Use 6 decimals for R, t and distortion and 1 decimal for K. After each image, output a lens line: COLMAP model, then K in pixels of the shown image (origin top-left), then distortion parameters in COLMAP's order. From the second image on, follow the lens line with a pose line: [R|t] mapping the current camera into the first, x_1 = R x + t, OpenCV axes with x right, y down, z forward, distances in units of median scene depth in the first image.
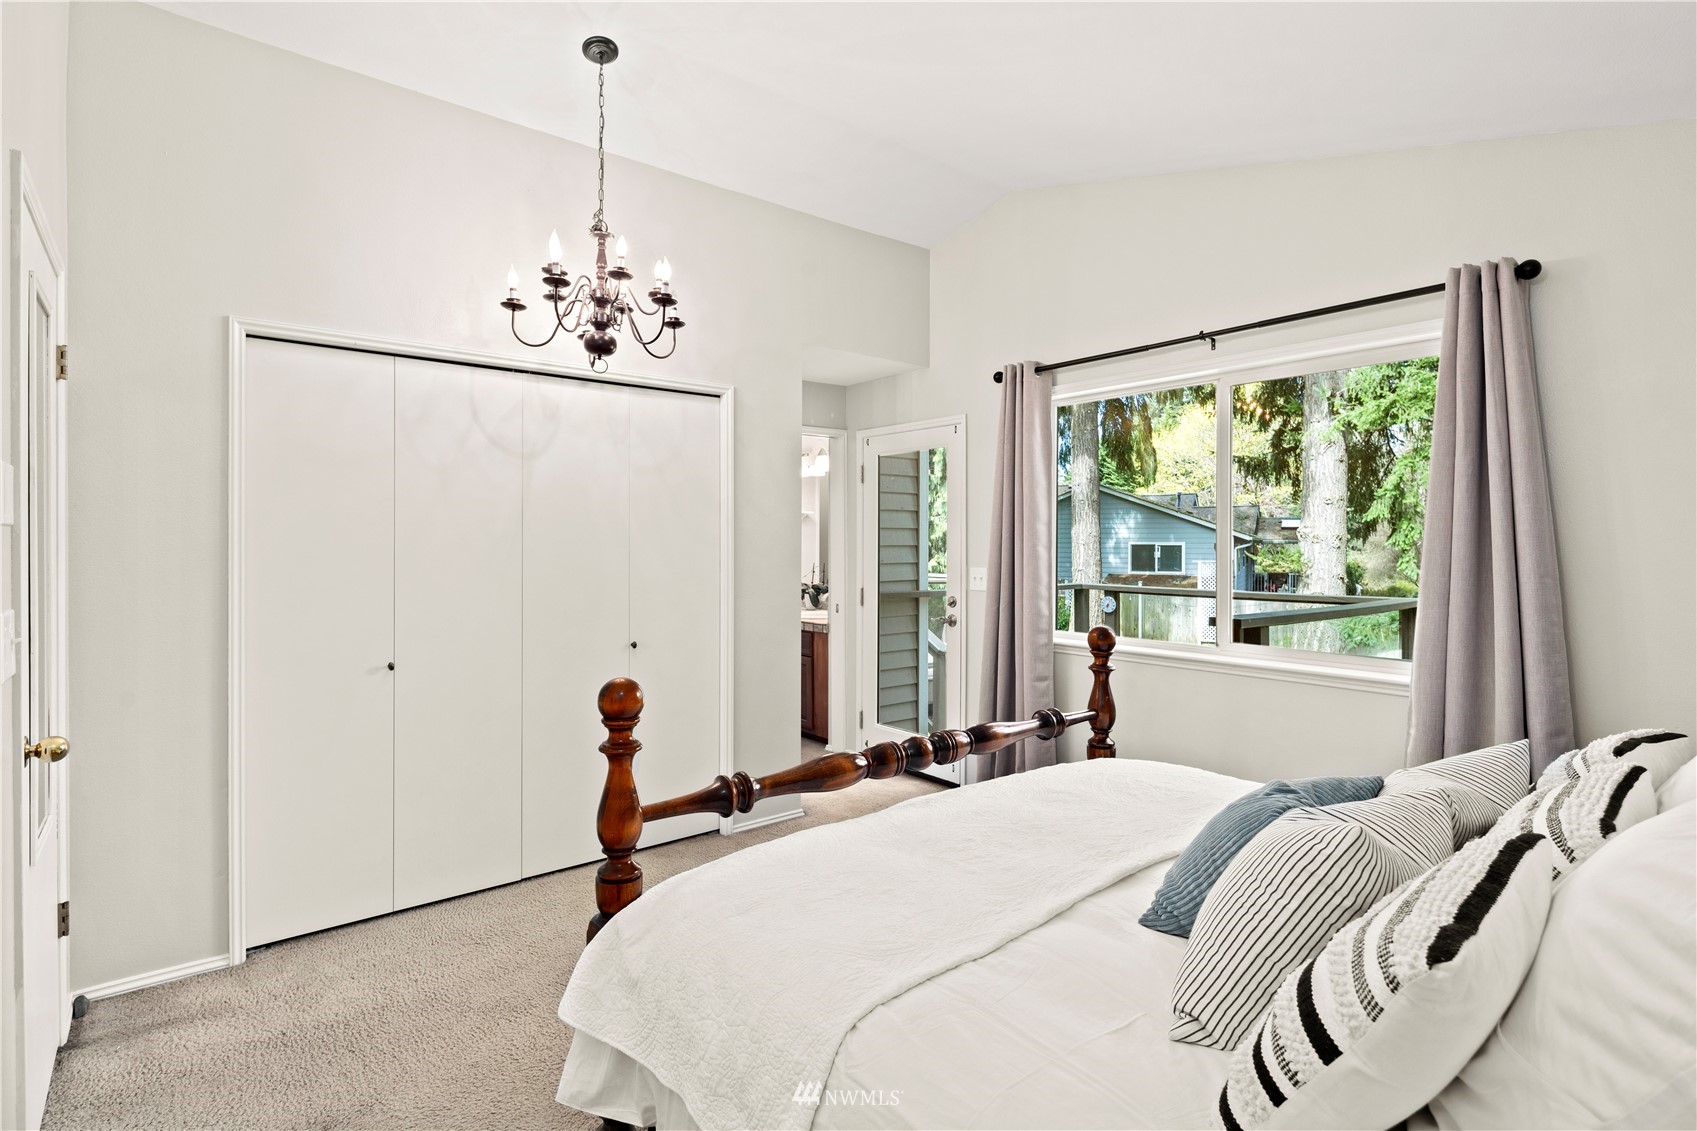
lens RADIAL K [[830.6, 0, 838.7], [0, 830.6, 553.4], [0, 0, 1]] dist [0.000235, 0.000024]
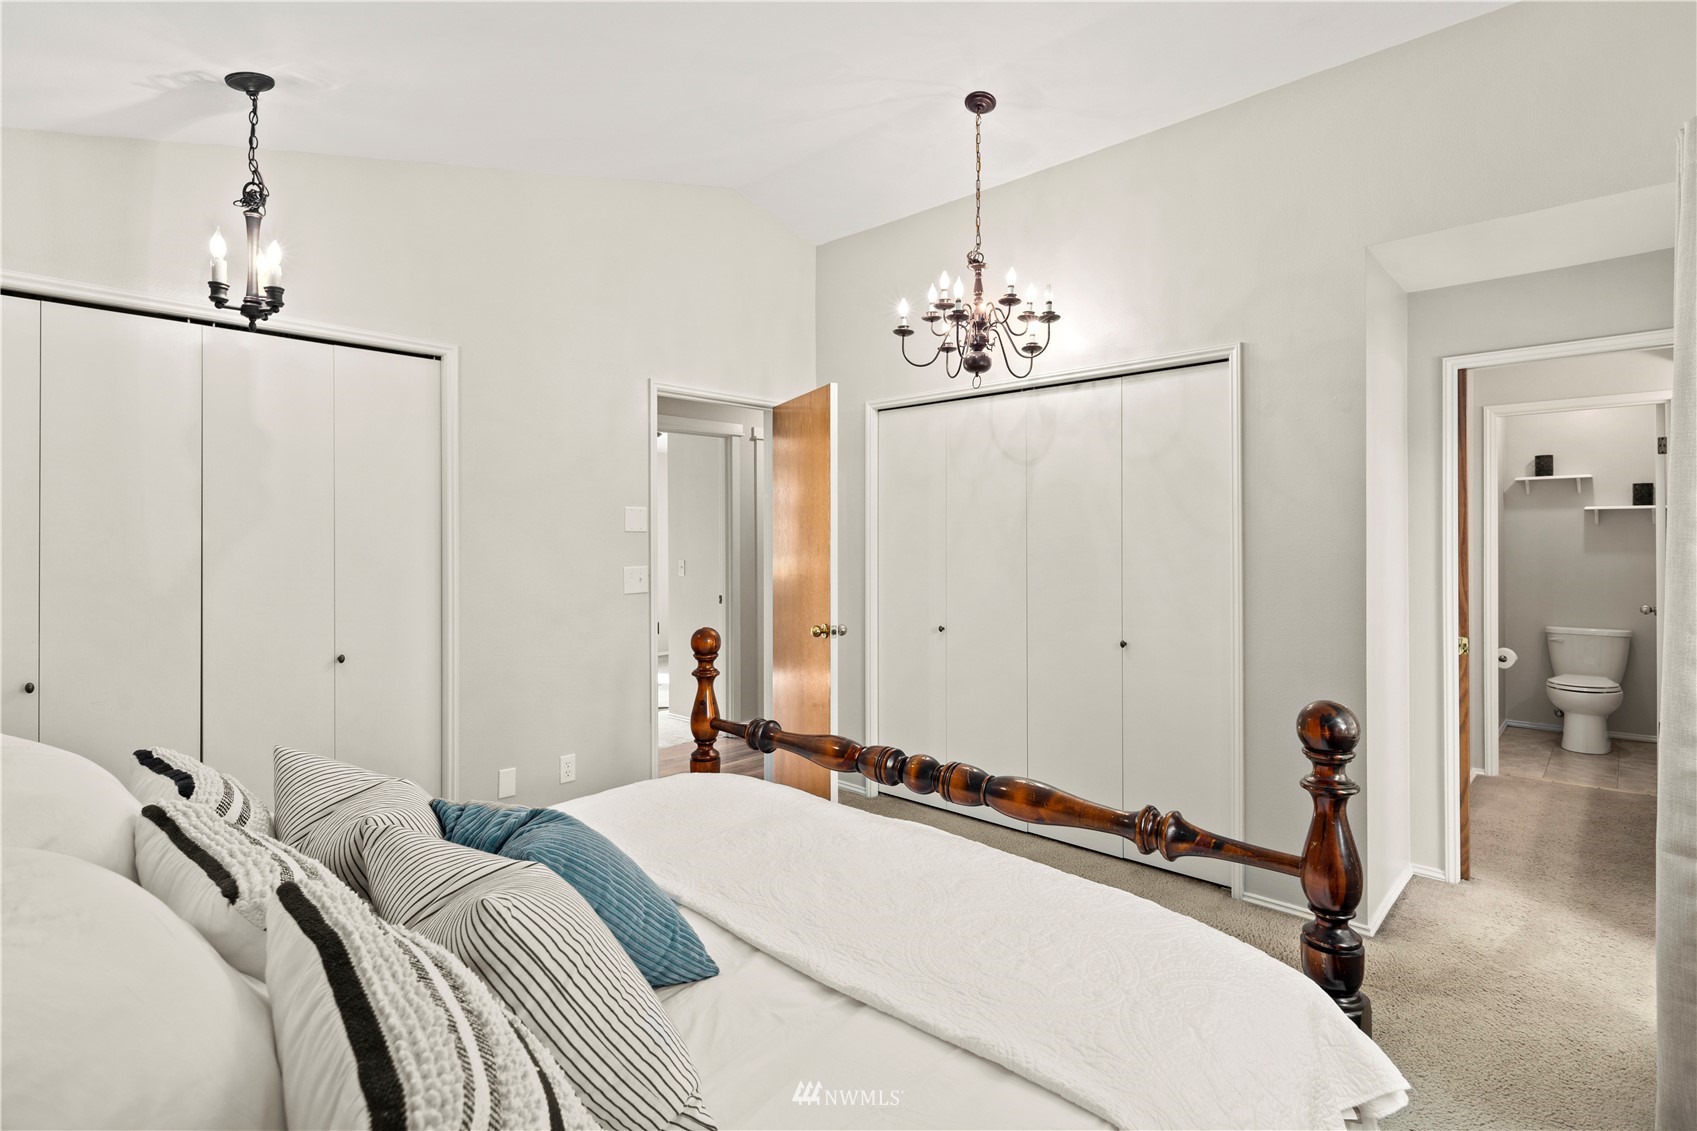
lens RADIAL K [[830.6, 0, 838.7], [0, 830.6, 553.4], [0, 0, 1]] dist [0.000235, 0.000024]
pose [[0.111592, 0.012895, -0.993670, 0.745820], [-0.008161, 0.999894, 0.012060, -0.004809], [0.993721, 0.006763, 0.111686, 0.628144]]
